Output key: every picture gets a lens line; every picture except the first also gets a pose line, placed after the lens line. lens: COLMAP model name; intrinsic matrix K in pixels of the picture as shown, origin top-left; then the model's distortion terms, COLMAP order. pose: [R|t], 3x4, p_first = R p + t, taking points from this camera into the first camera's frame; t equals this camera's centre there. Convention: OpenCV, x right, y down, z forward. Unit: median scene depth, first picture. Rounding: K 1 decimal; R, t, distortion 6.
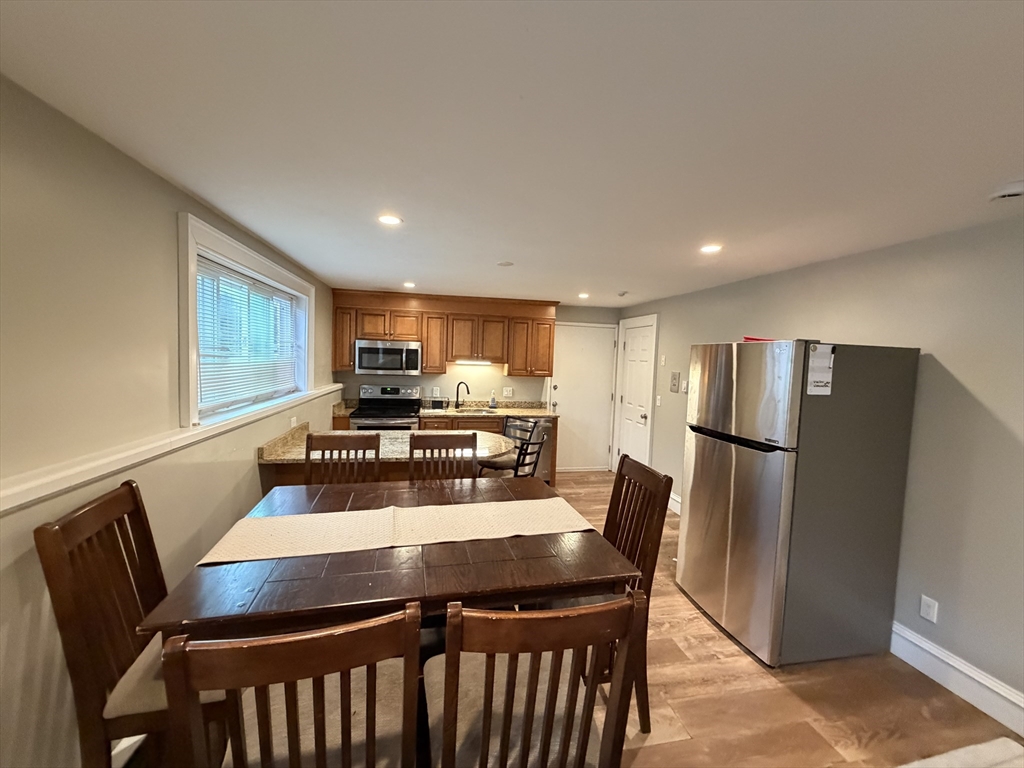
lens RADIAL K [[406.2, 0, 511.3], [0, 406.2, 384.9], [0, 0, 1]] dist [-0.000864, -0.000013]
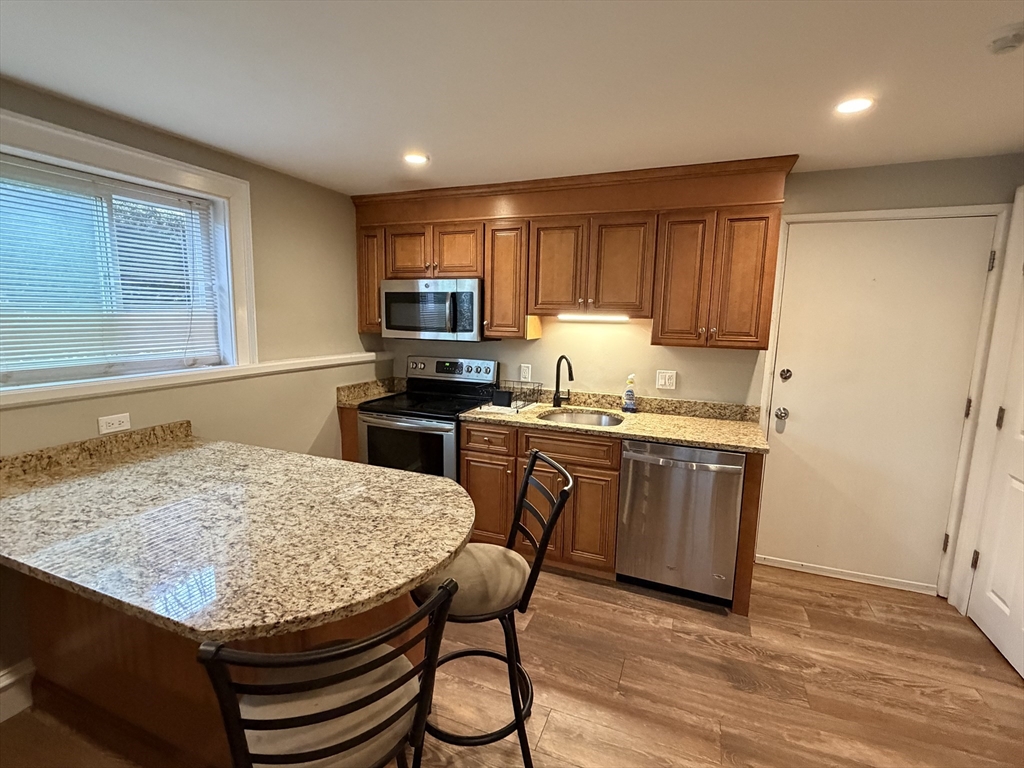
lens RADIAL K [[476.9, 0, 511.9], [0, 476.9, 384.8], [0, 0, 1]] dist [-0.001988, -0.000113]
pose [[0.837952, 0.064762, -0.541888, 0.153069], [-0.027584, 0.996691, 0.076462, -0.015128], [0.545047, -0.049124, 0.836965, 0.469623]]
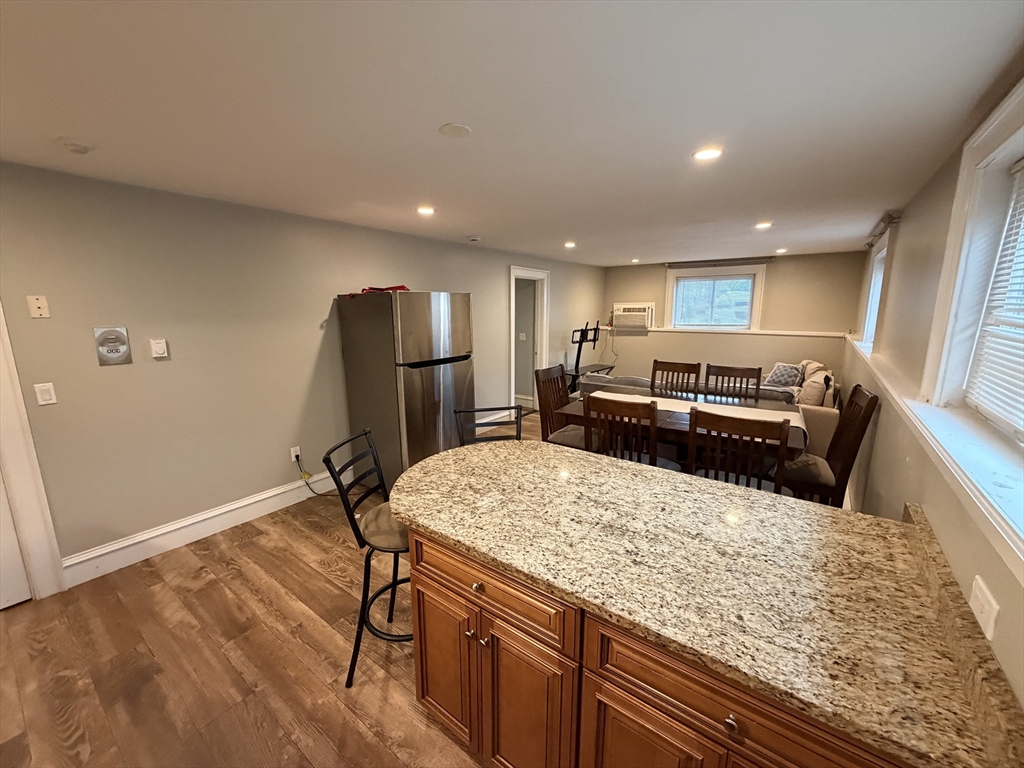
lens RADIAL K [[406.2, 0, 509.0], [0, 406.2, 383.0], [0, 0, 1]] dist [-0.000864, -0.000013]
pose [[-0.670481, -0.164836, 0.723384, -0.328153], [0.029418, 0.968334, 0.247920, -0.071276], [-0.741343, 0.187506, -0.644401, 0.849638]]
